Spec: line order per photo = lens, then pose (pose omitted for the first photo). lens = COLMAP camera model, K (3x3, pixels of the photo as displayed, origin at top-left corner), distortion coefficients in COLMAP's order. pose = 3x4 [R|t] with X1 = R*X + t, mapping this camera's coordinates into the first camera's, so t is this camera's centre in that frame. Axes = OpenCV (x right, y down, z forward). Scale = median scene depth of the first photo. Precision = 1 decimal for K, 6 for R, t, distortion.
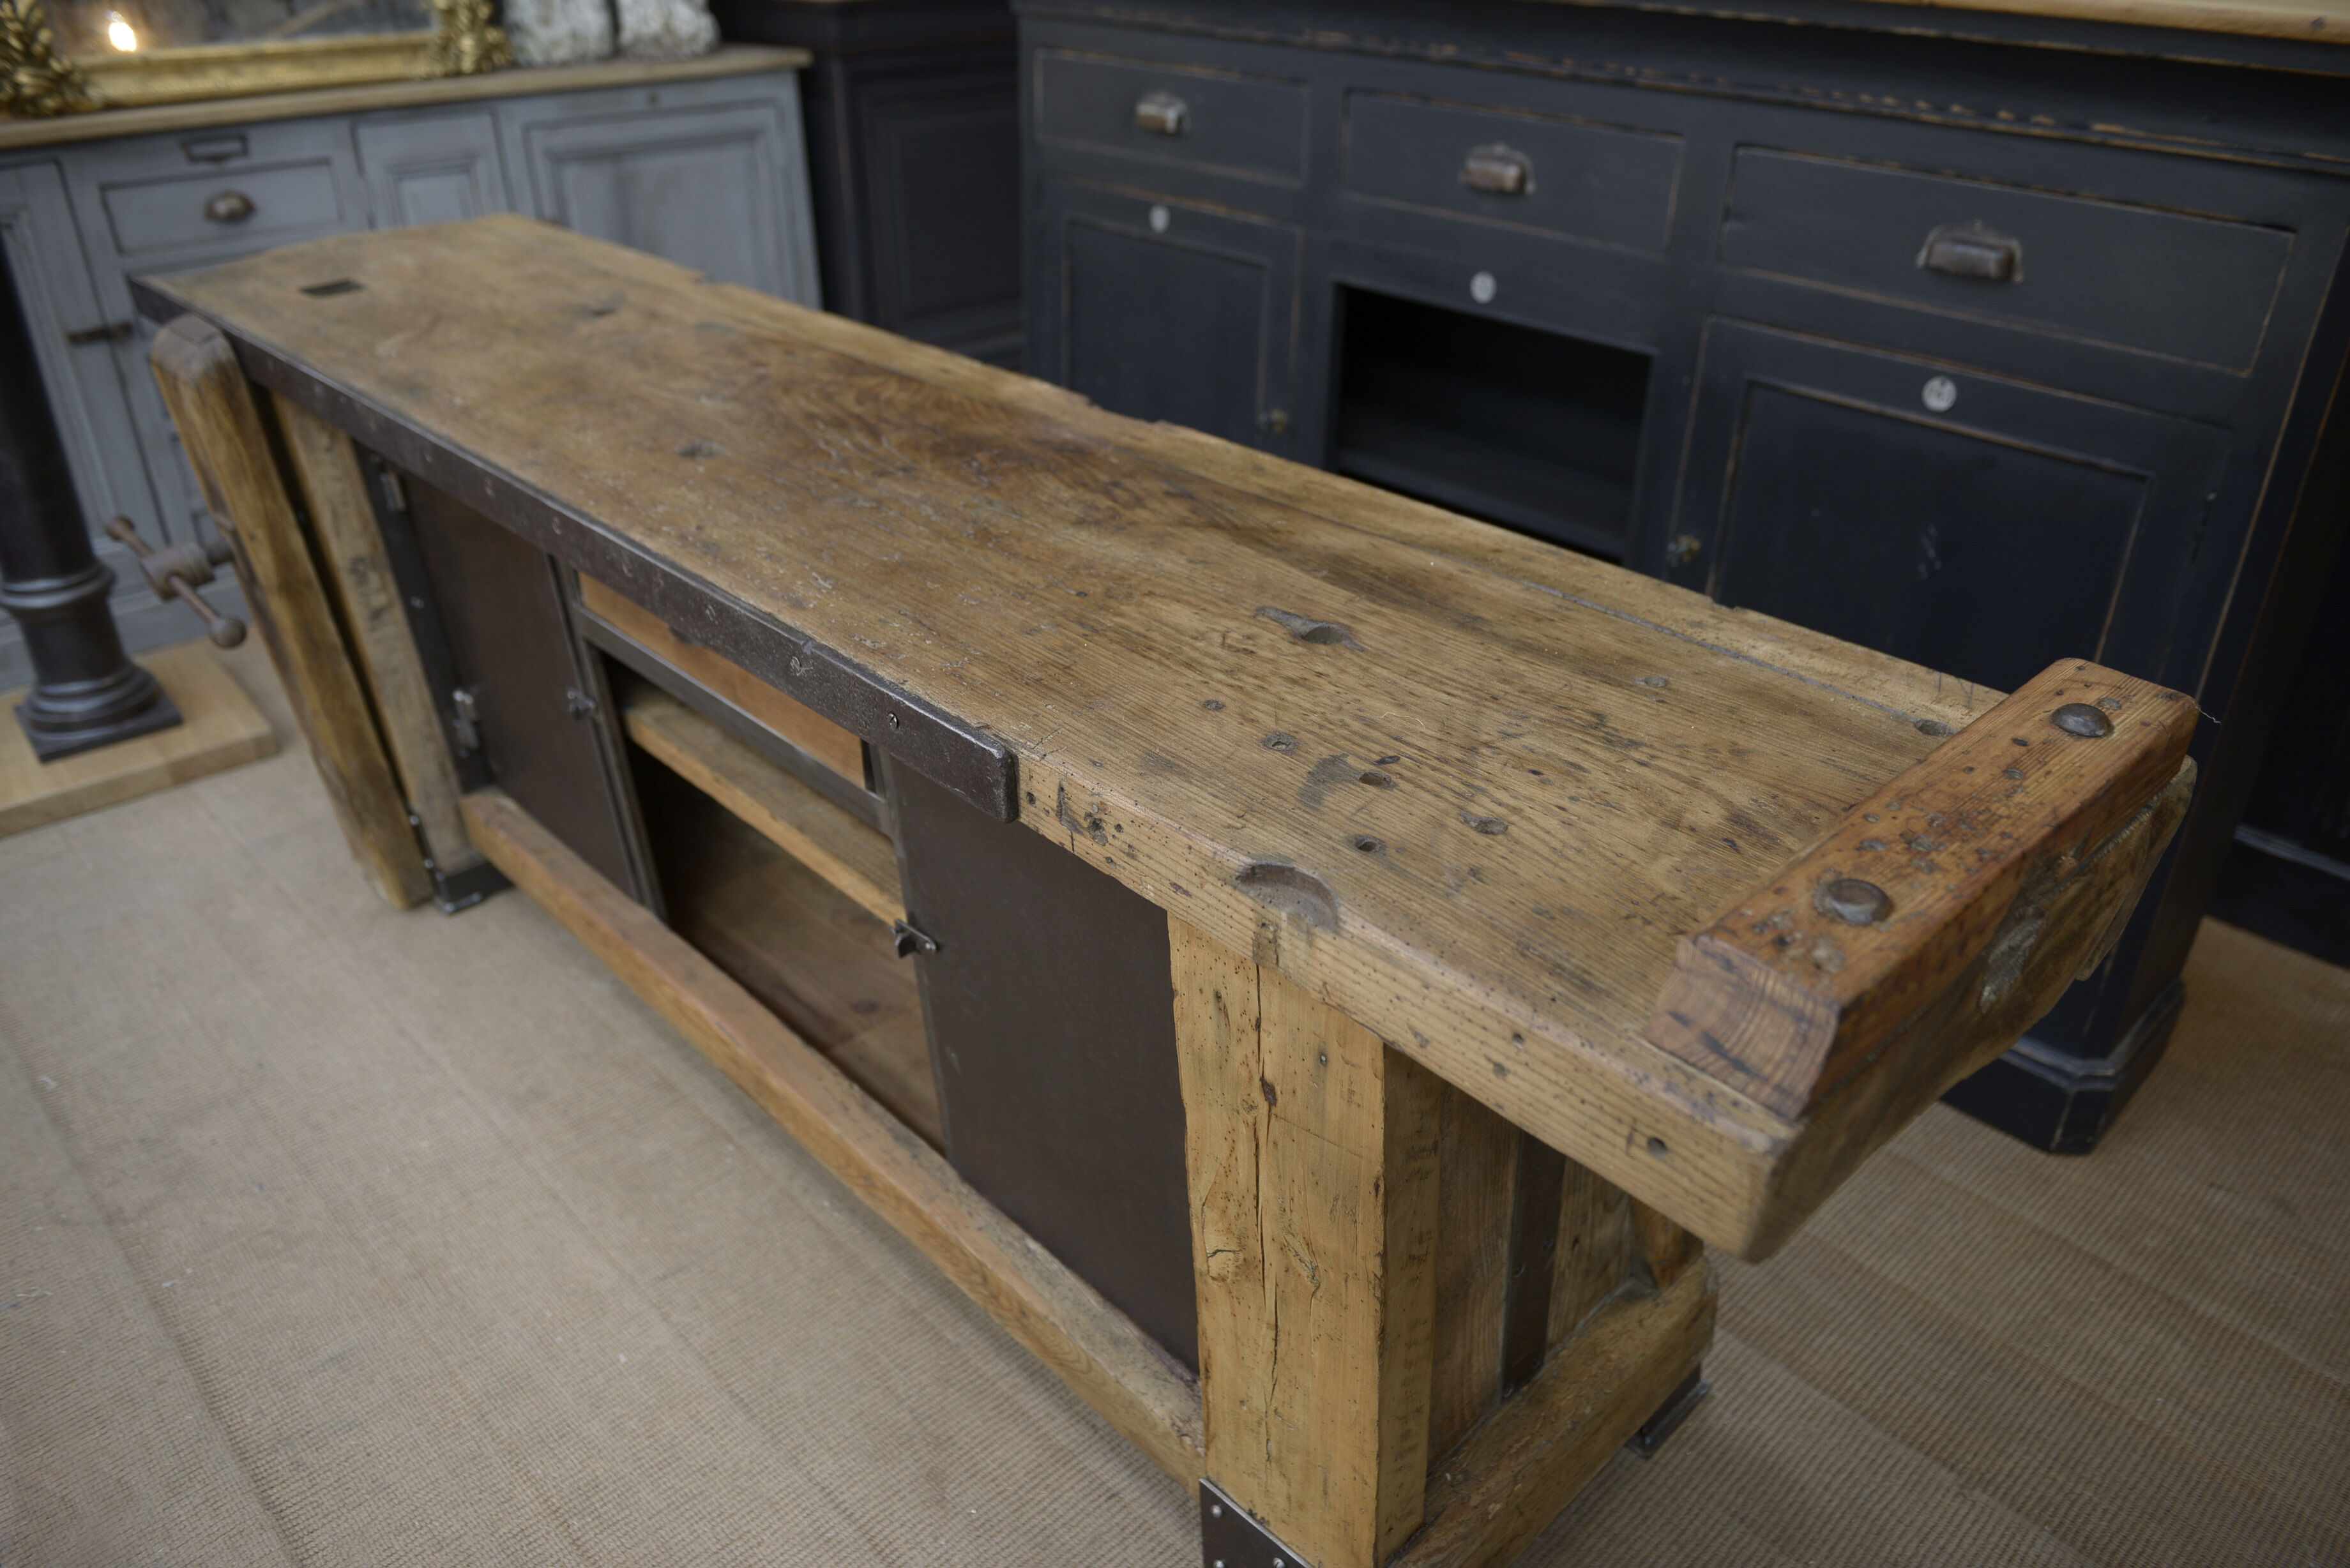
lens RADIAL K [[1707.7, 0, 1176.8], [0, 1707.7, 790.7], [0, 0, 1]] dist [-0.042038, -0.002907]
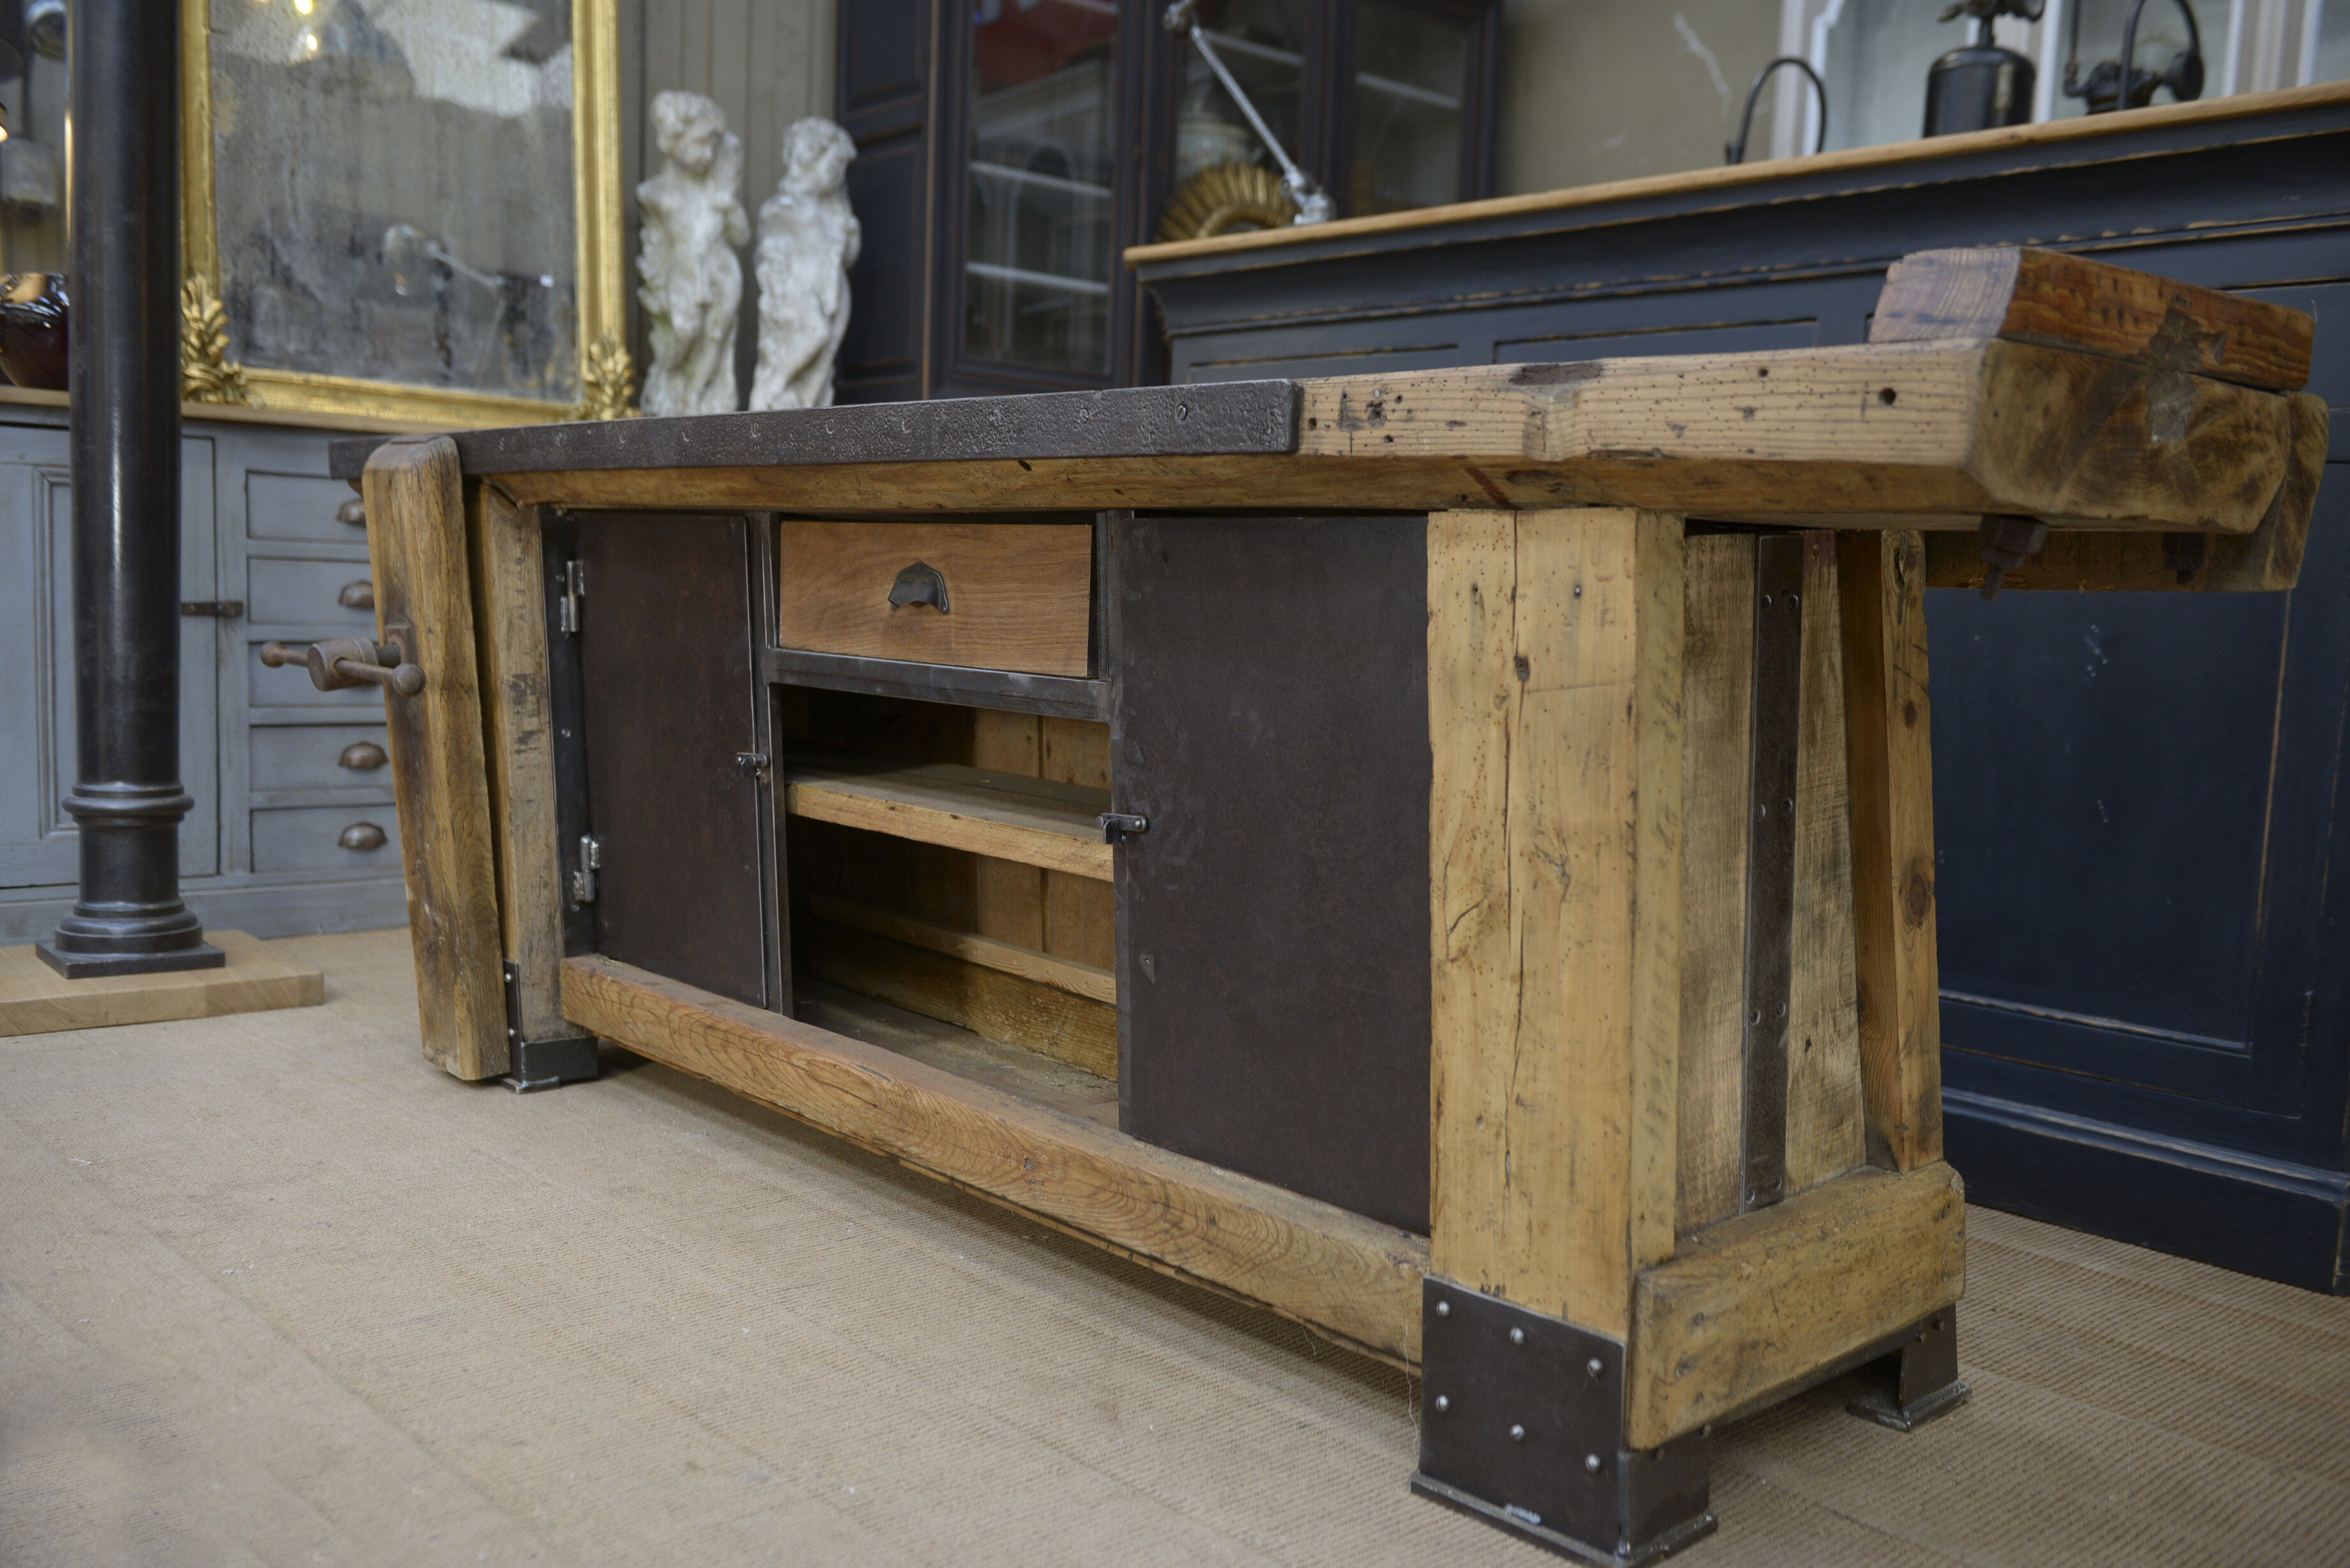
lens RADIAL K [[2080.3, 0, 1170.2], [0, 2080.3, 788.7], [0, 0, 1]] dist [0.001222, -0.000124]
pose [[0.999130, 0.036534, -0.020103, -0.087513], [-0.041545, 0.913604, -0.404478, 0.489352], [0.003589, 0.404961, 0.914327, -0.119766]]
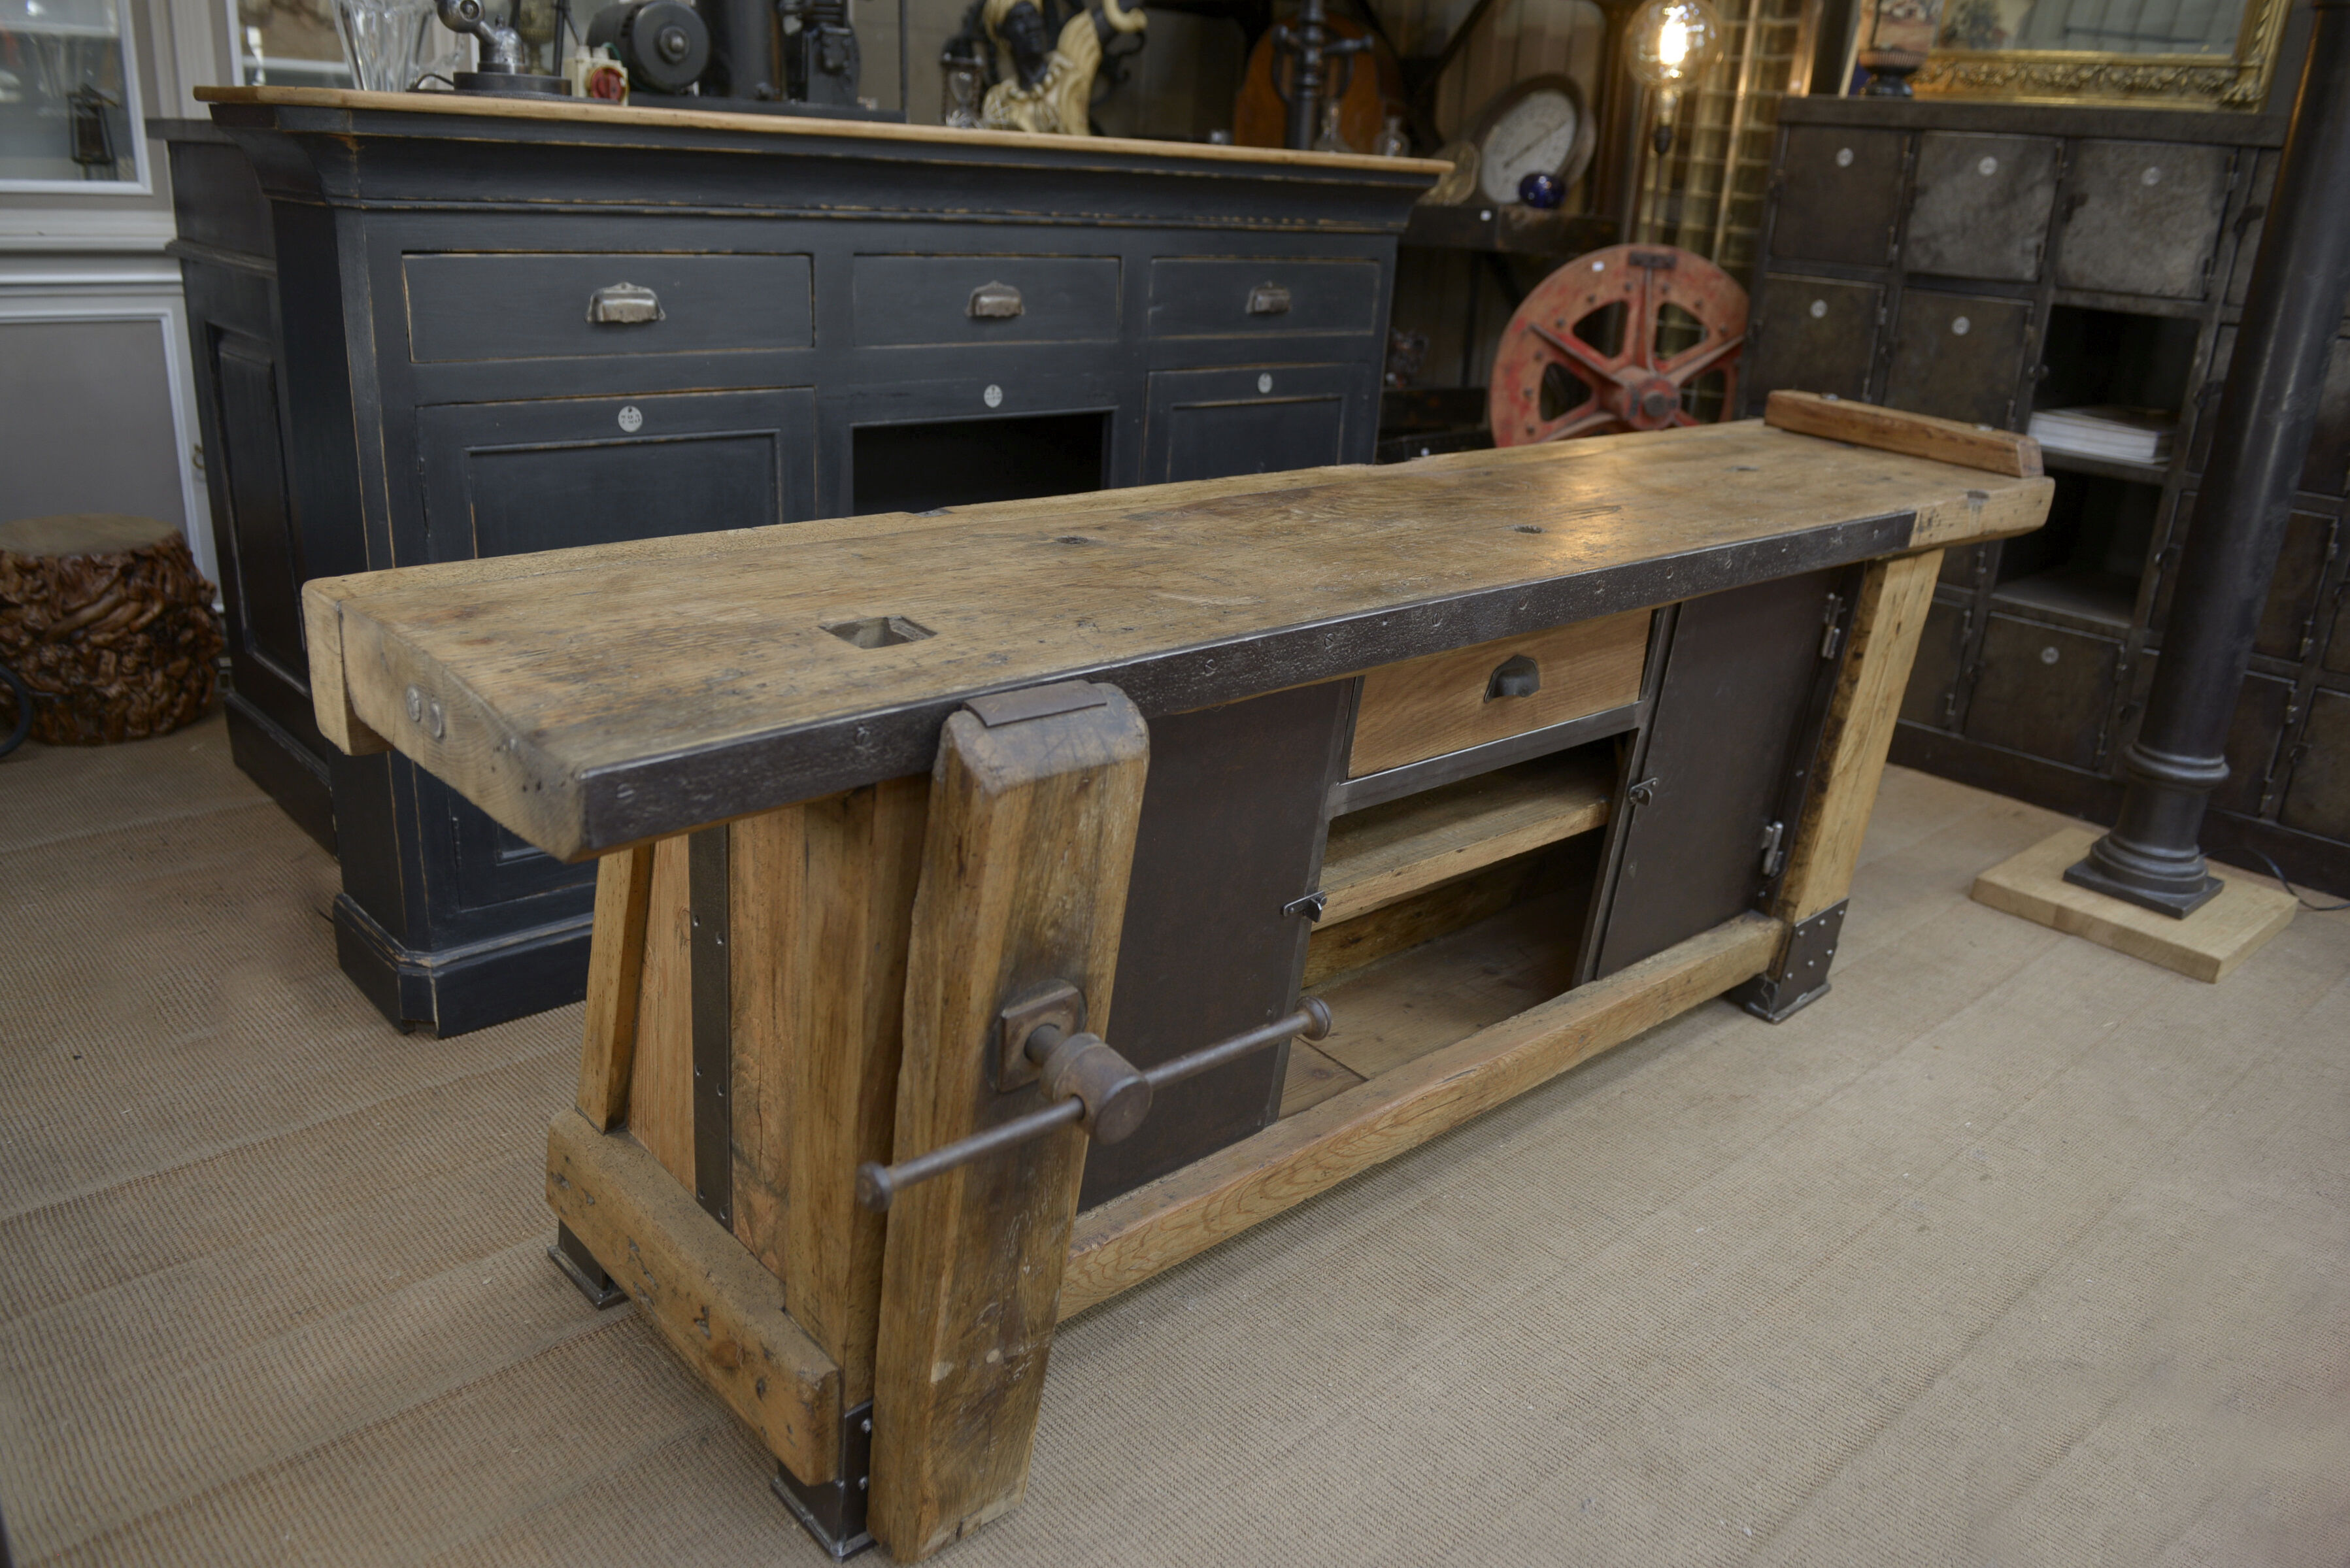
lens RADIAL K [[1747.8, 0, 1181.5], [0, 1747.8, 789.2], [0, 0, 1]] dist [-0.041939, -0.005276]
pose [[0.010423, -0.353006, 0.935563, -1.351982], [0.433487, 0.844722, 0.313901, -0.481939], [-0.901100, 0.402283, 0.161828, 0.965127]]
